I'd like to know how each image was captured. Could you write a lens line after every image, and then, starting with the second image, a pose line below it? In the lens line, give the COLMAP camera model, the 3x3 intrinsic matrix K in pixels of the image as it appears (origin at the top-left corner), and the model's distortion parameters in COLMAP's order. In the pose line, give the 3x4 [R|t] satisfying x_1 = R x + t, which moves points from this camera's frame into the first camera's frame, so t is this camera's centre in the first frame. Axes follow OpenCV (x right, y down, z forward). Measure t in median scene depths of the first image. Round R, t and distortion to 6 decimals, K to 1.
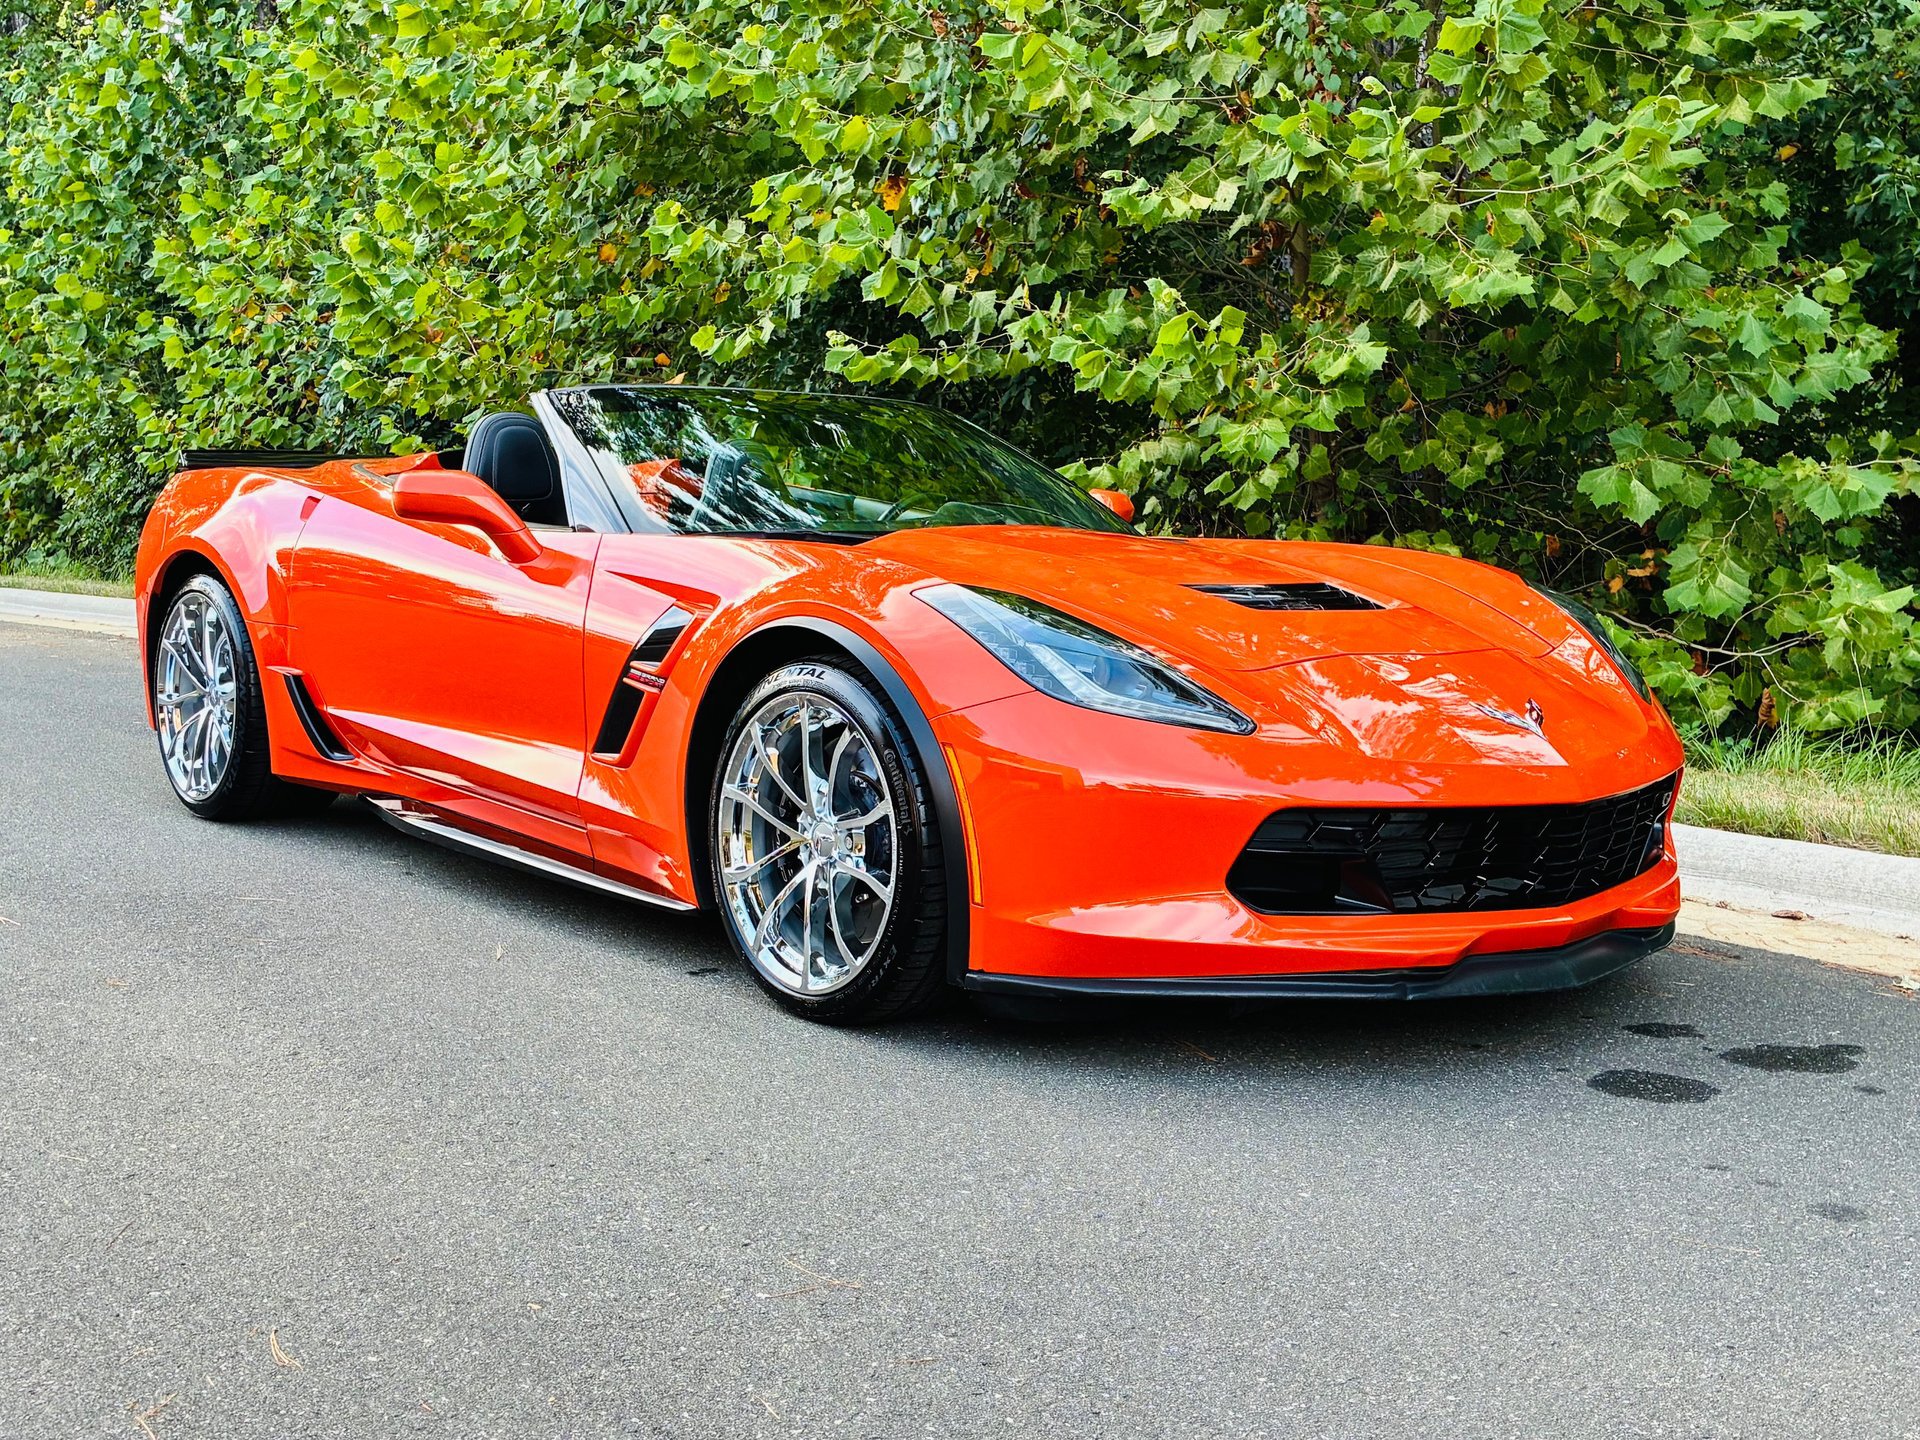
lens RADIAL K [[2122.1, 0, 928.1], [0, 2122.1, 710.1], [0, 0, 1]] dist [0.005439, 0.009092]
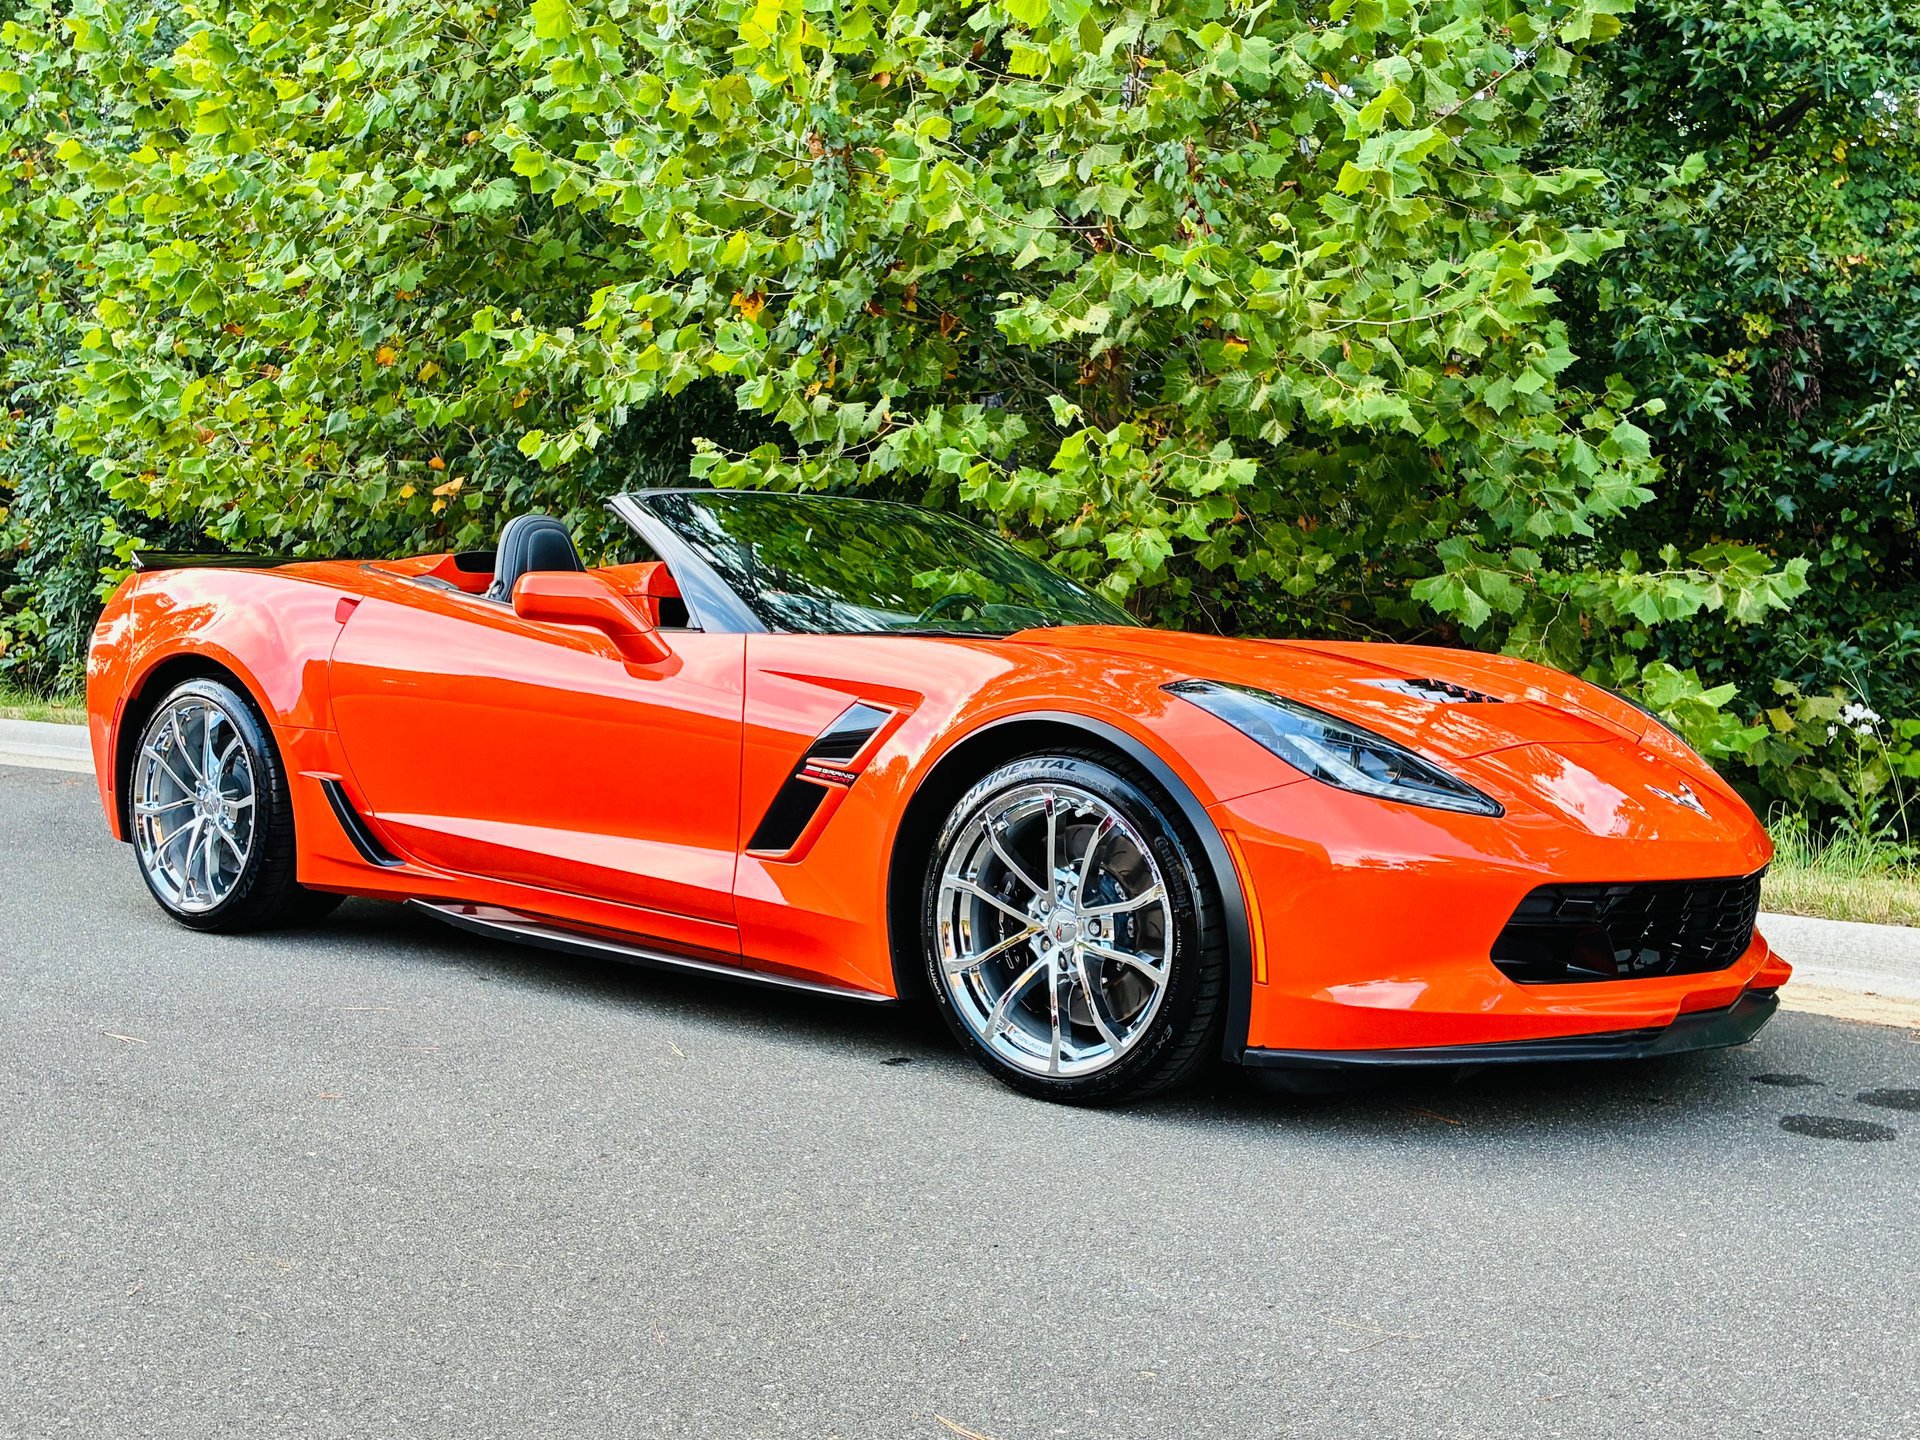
lens RADIAL K [[2093.8, 0, 910.4], [0, 2093.8, 719.9], [0, 0, 1]] dist [0.014446, -0.026869]
pose [[0.982129, -0.007711, 0.188049, -0.143272], [0.016205, 0.998914, -0.043673, 0.001587], [-0.187508, 0.045940, 0.981188, 0.001869]]
